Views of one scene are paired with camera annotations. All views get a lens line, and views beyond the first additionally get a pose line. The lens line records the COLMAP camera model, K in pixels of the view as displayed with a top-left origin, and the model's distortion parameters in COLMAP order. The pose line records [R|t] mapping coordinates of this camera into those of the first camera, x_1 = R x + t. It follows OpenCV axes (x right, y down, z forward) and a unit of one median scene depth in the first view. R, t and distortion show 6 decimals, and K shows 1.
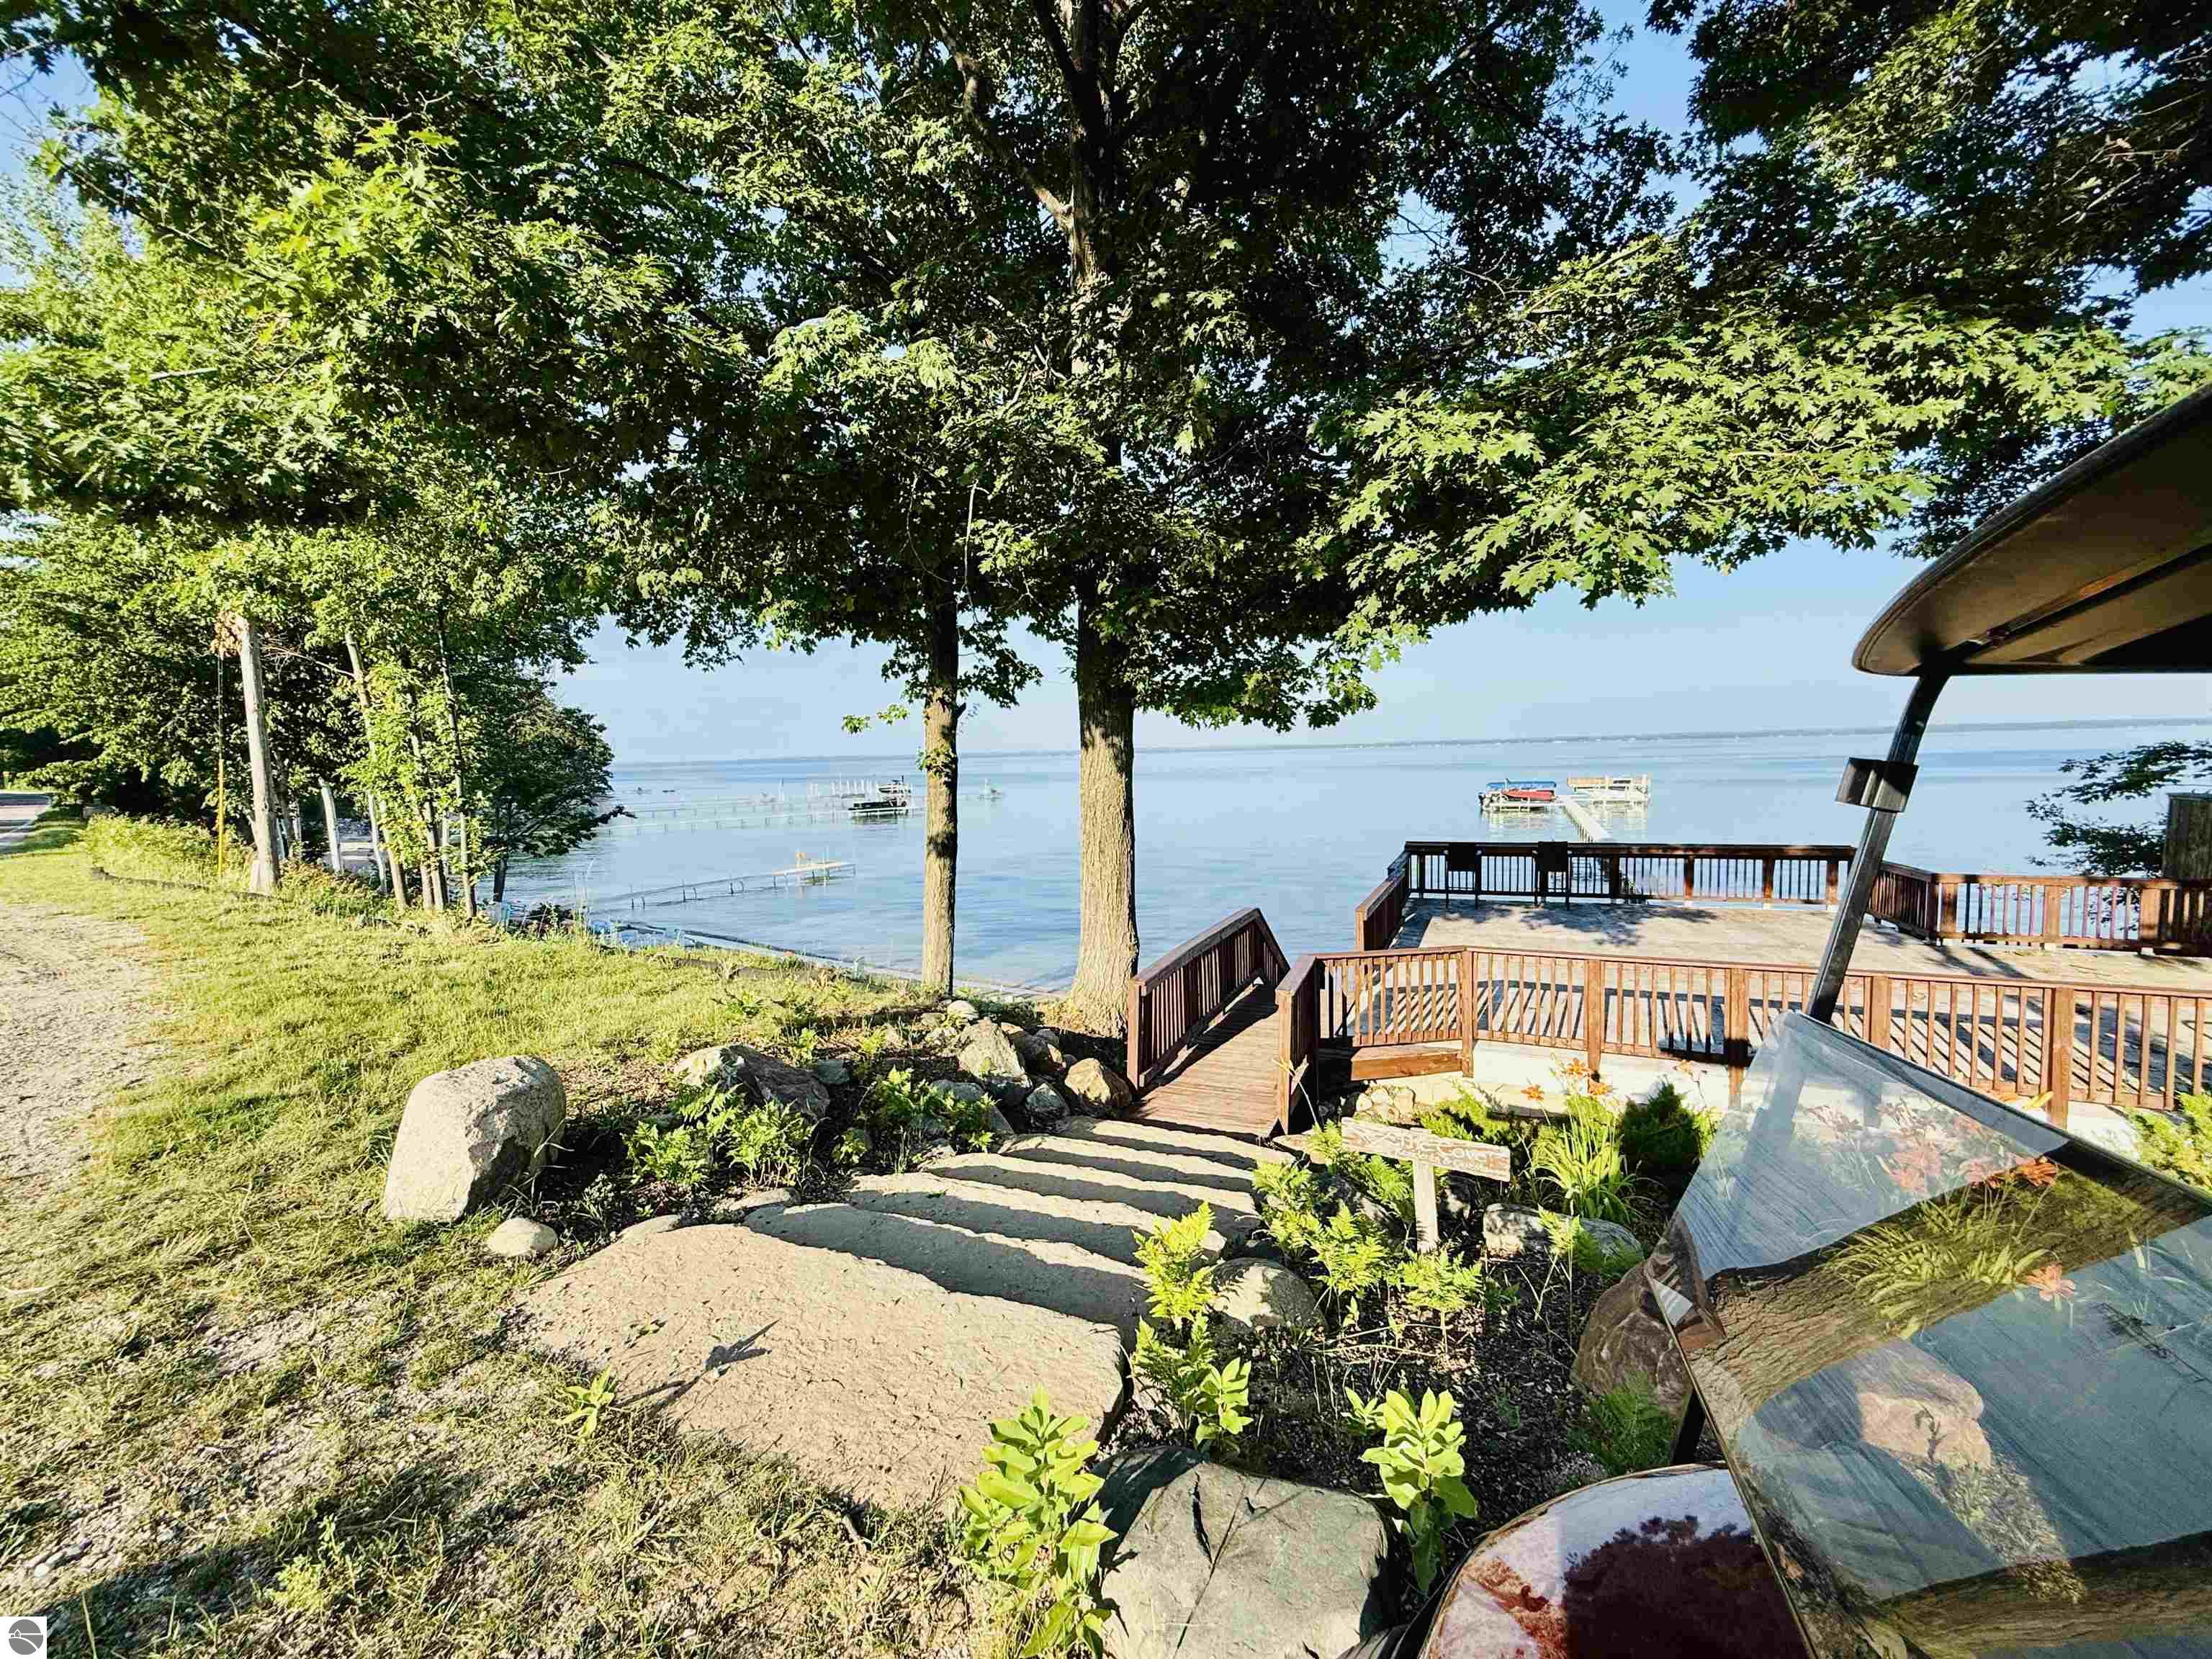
lens RADIAL K [[881.9, 0, 1106.0], [0, 881.9, 829.5], [0, 0, 1]] dist [0.001147, -0.000307]
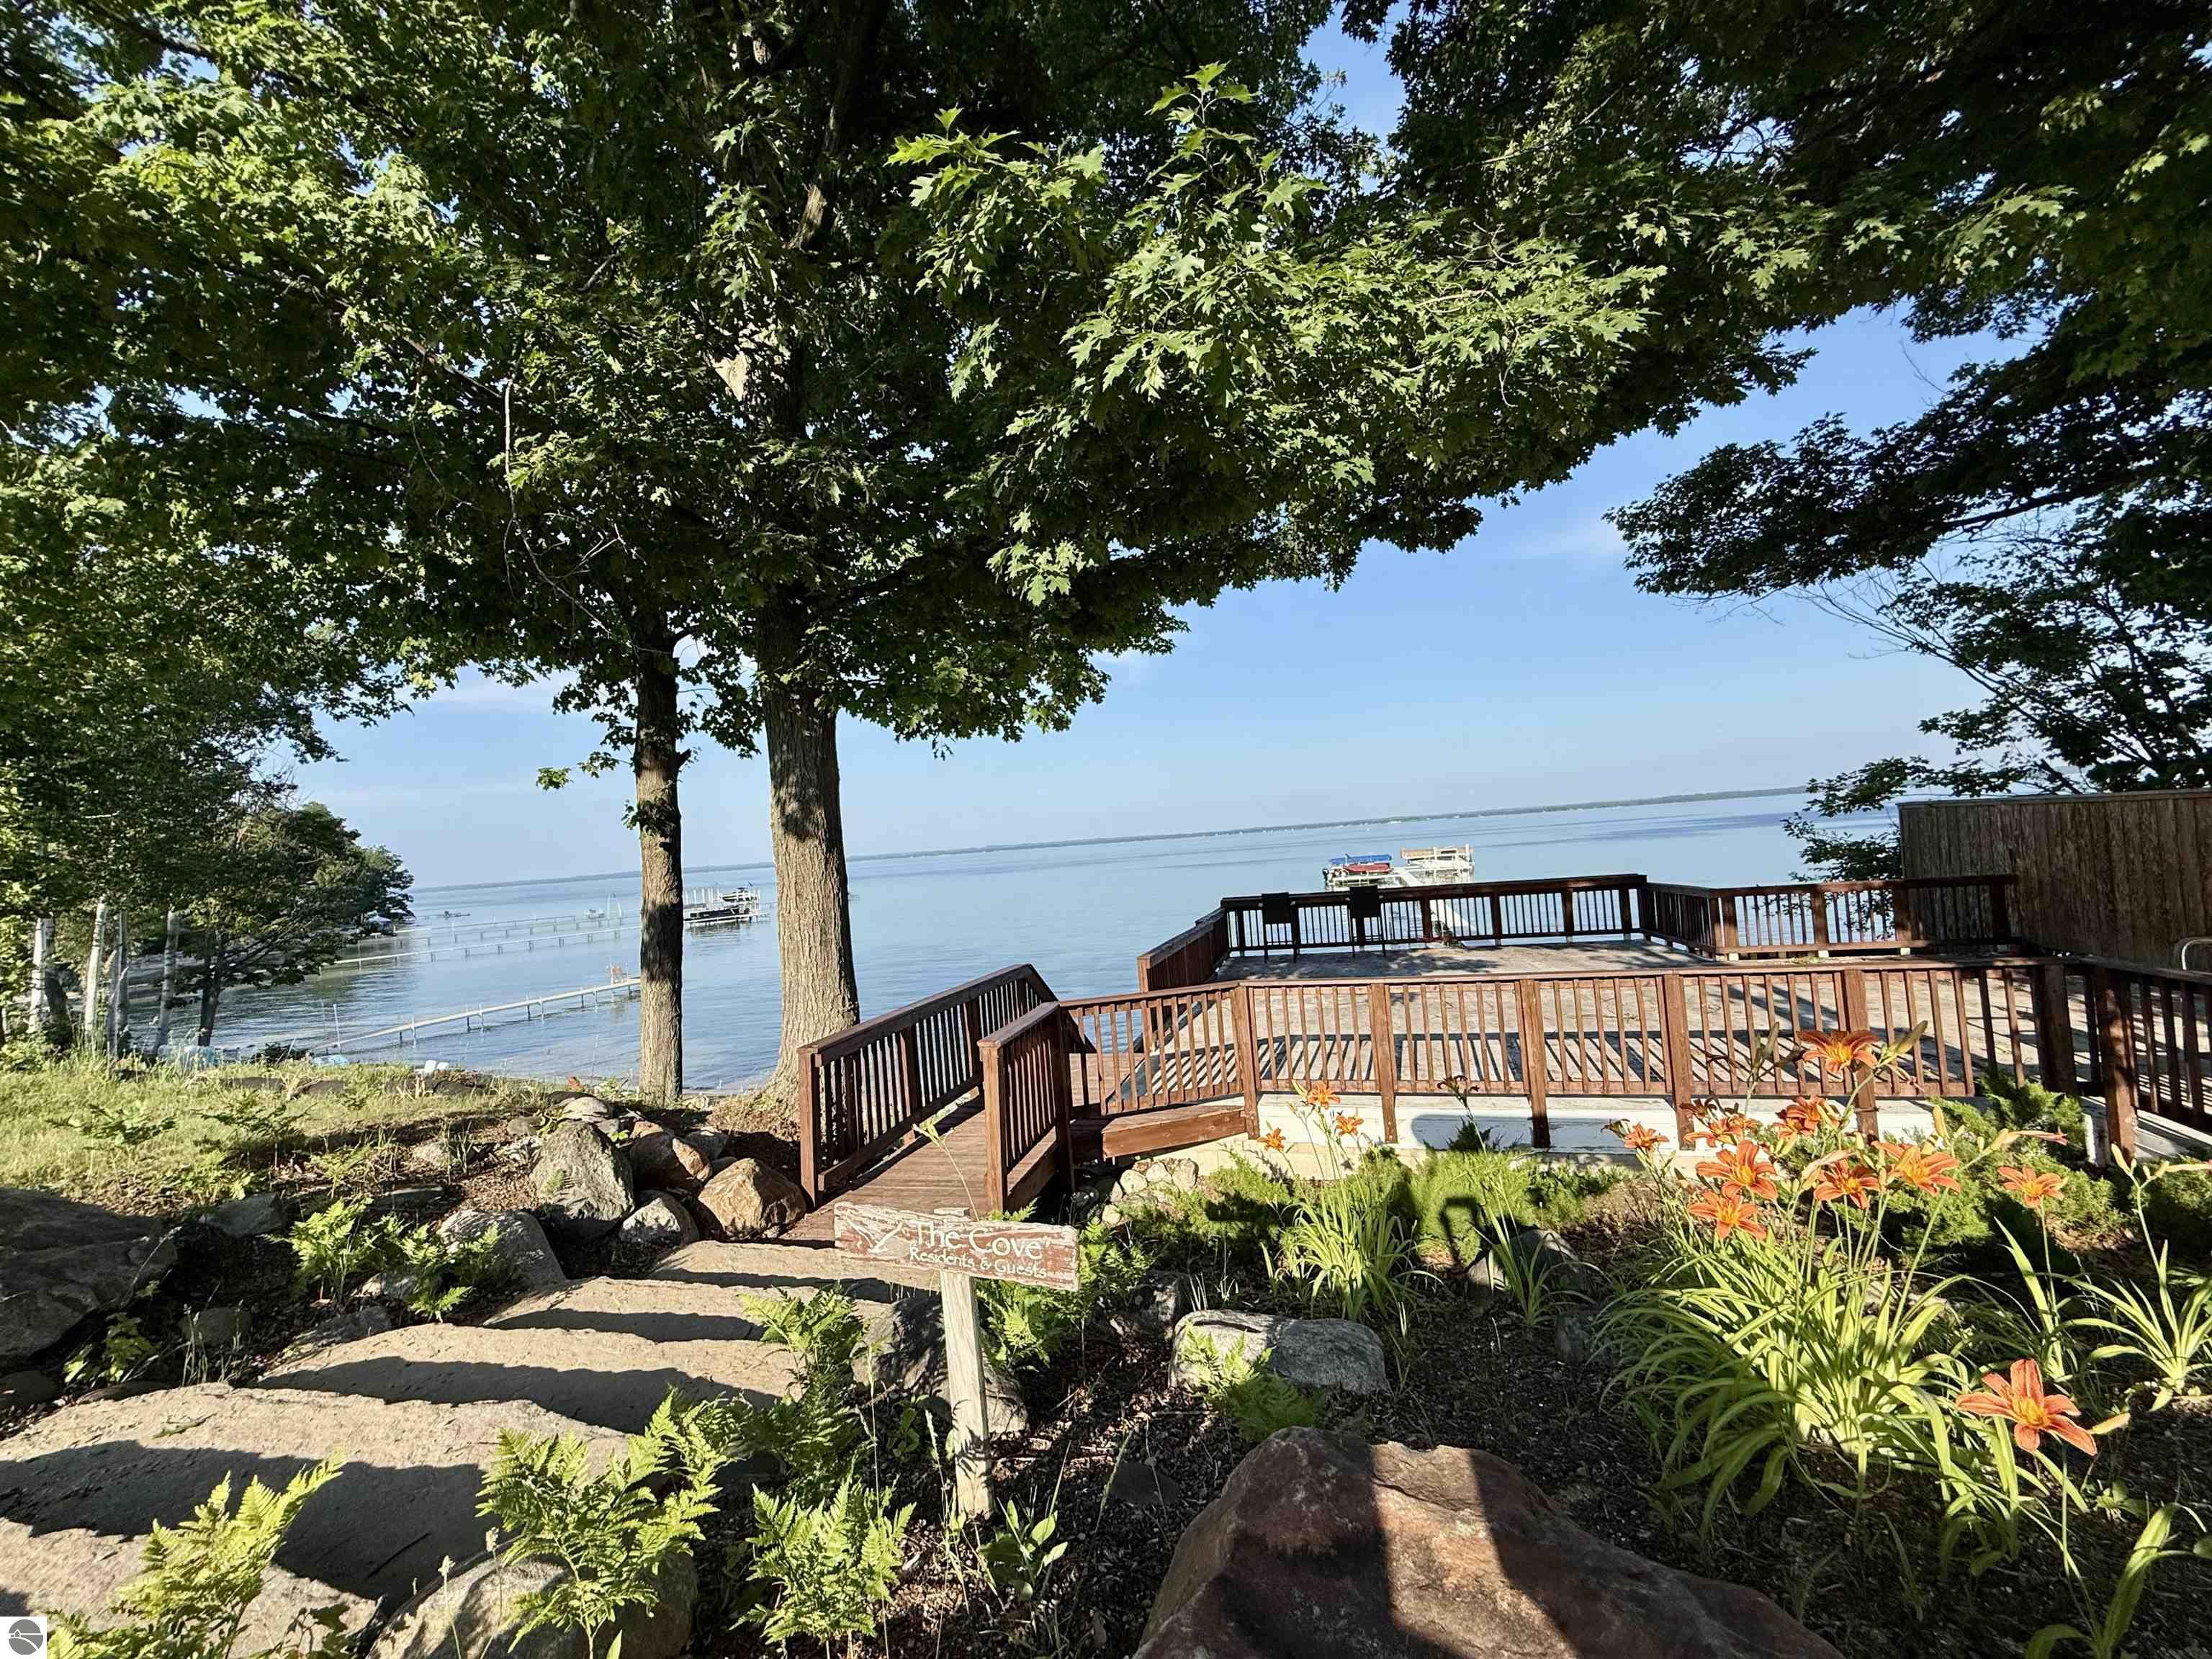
lens RADIAL K [[875.0, 0, 1106.0], [0, 875.0, 829.5], [0, 0, 1]] dist [-0.000918, -0.000241]
pose [[0.987354, -0.042286, 0.152789, 0.107560], [0.058674, 0.992804, -0.104390, 0.045930], [-0.147275, 0.112035, 0.982730, 0.116284]]
